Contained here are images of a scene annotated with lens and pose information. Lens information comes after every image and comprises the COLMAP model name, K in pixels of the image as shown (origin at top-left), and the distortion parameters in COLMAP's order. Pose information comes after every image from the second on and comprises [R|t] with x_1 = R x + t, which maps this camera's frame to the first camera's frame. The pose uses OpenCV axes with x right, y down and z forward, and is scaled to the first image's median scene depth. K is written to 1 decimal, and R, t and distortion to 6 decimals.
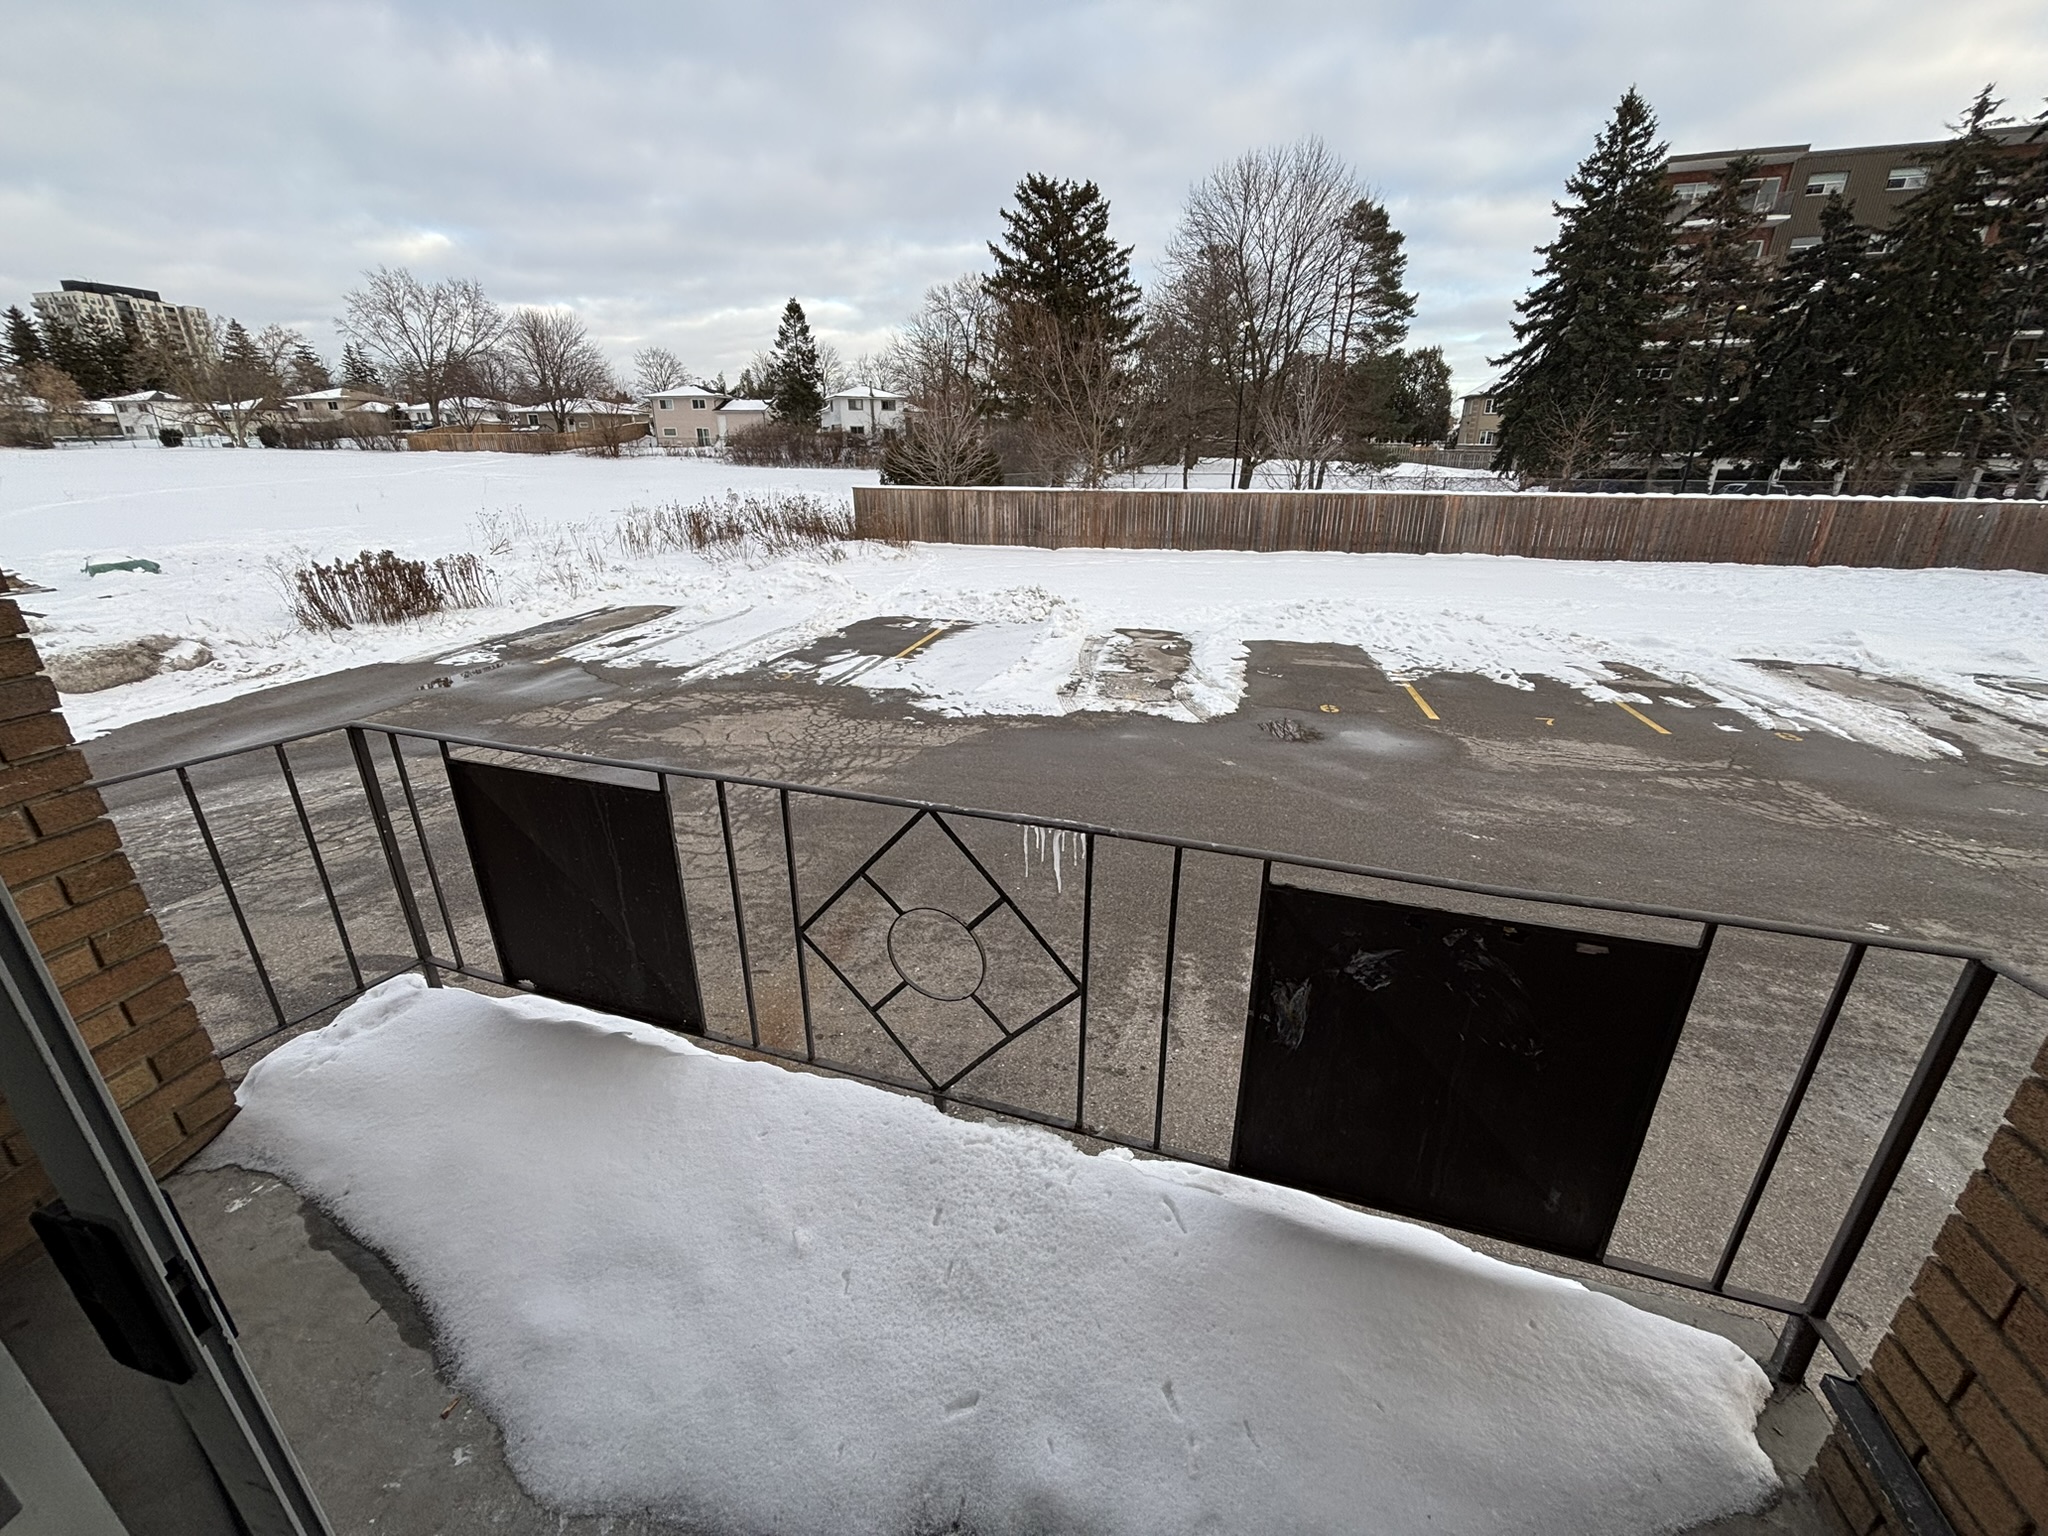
lens RADIAL K [[821.4, 0, 1023.8], [0, 821.4, 765.1], [0, 0, 1]] dist [-0.012923, -0.000381]
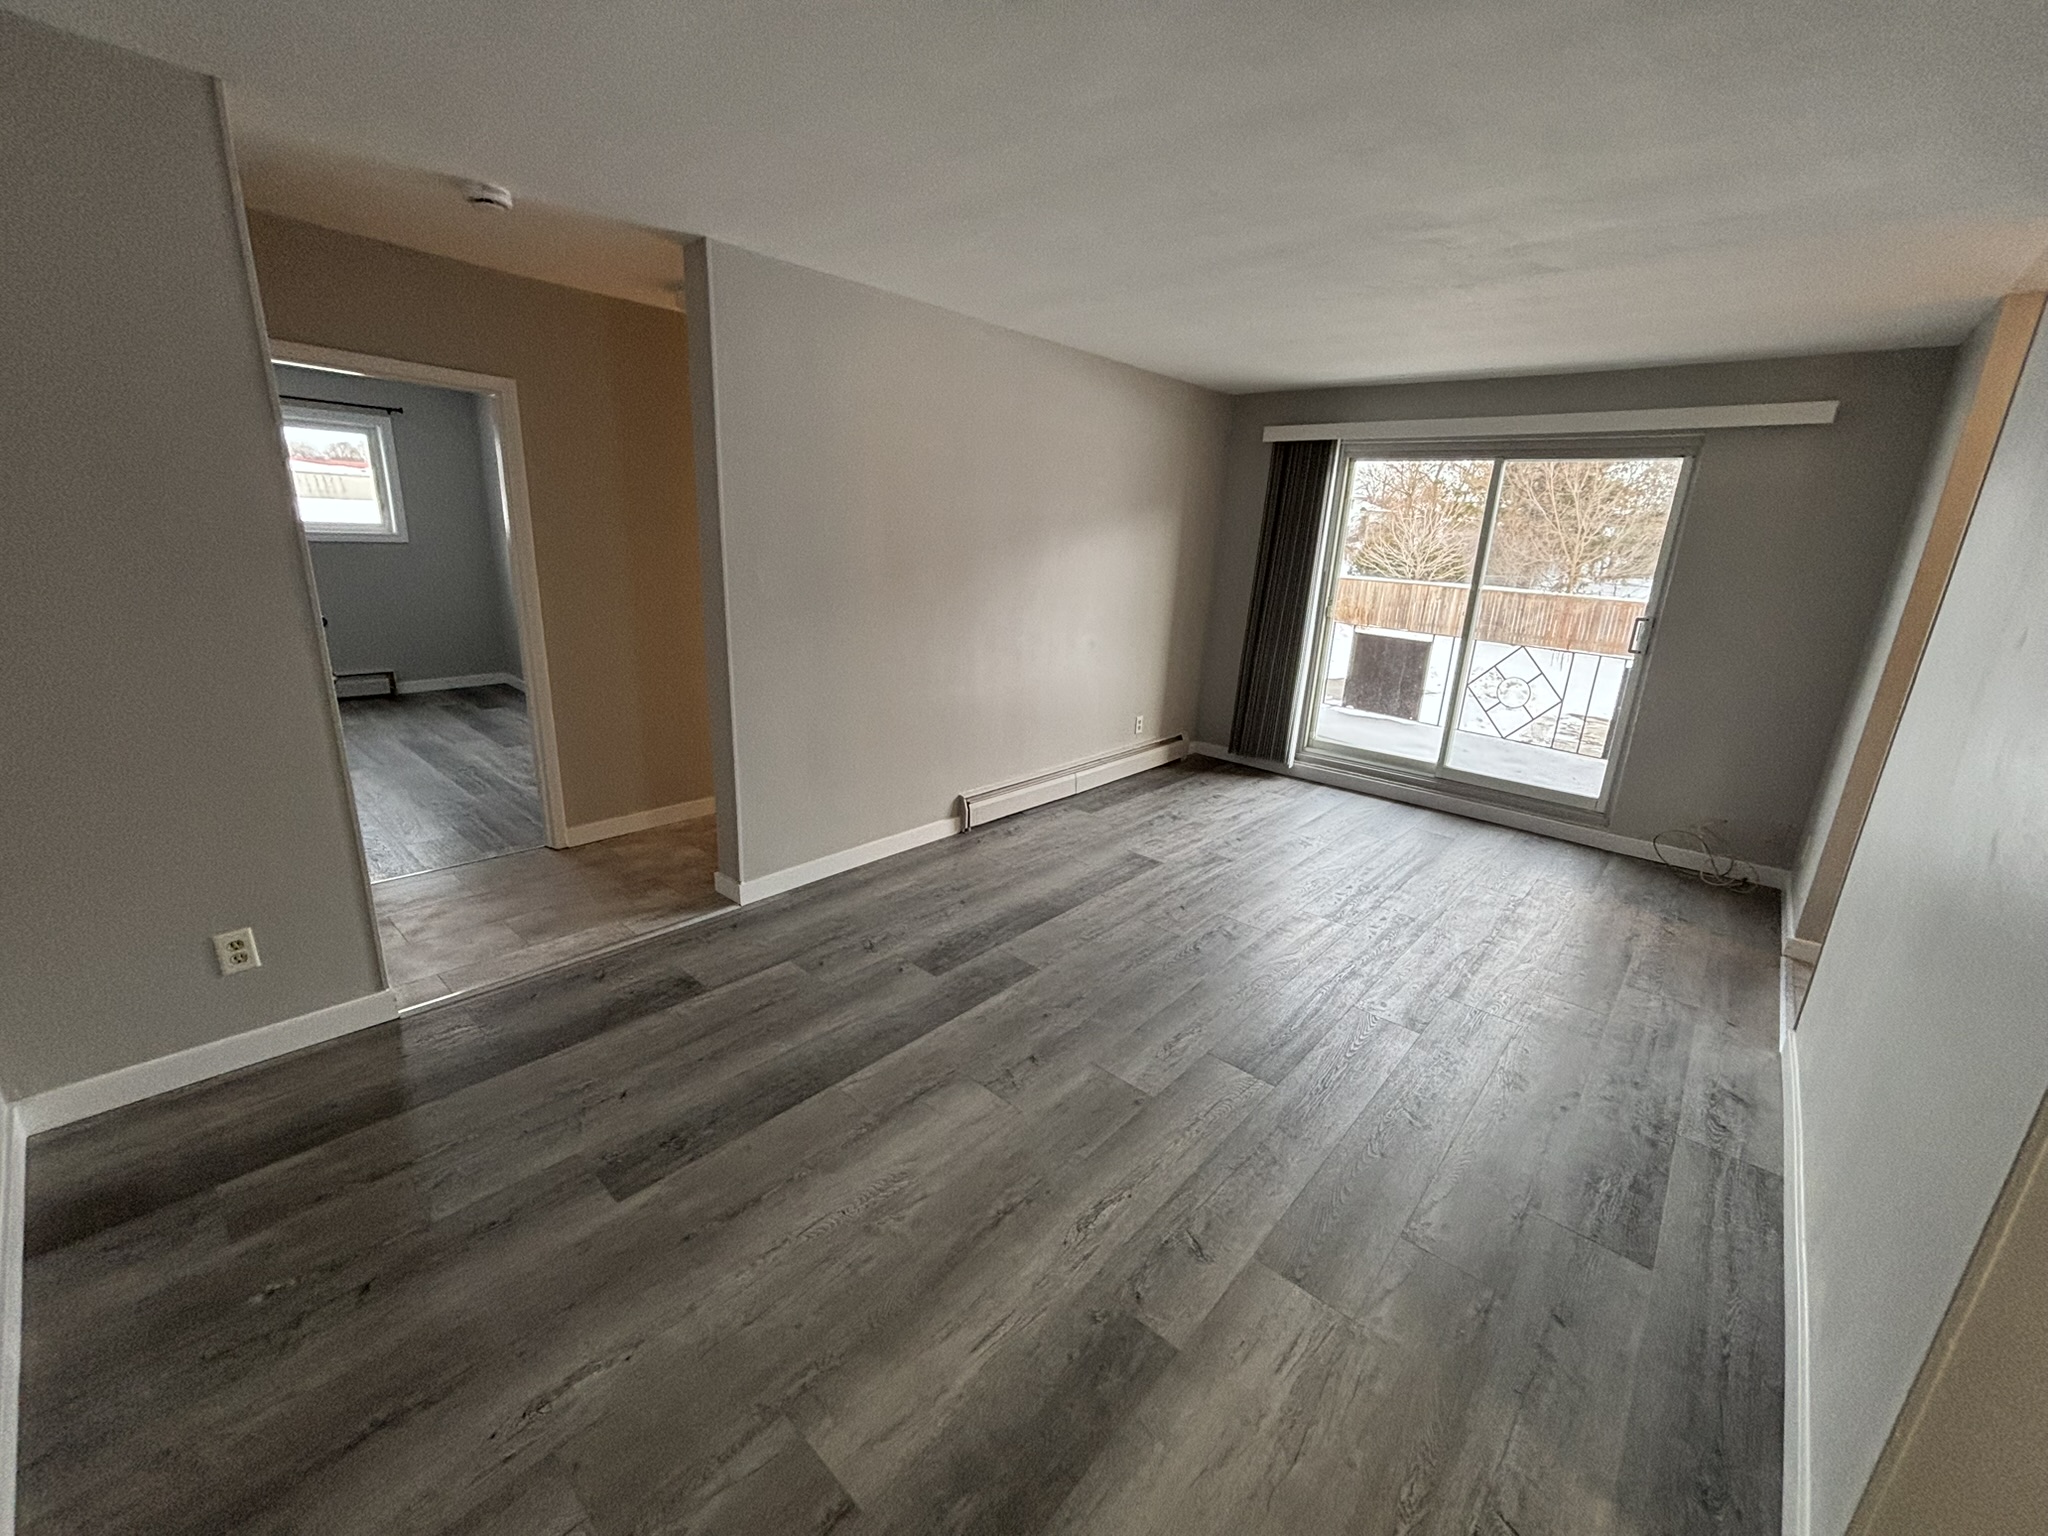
lens RADIAL K [[821.4, 0, 1014.7], [0, 821.4, 754.7], [0, 0, 1]] dist [-0.012923, -0.000381]
pose [[0.874165, 0.170831, -0.454591, -0.021247], [-0.219659, 0.973945, -0.056397, 0.073380], [0.433112, 0.149155, 0.888913, -0.192378]]
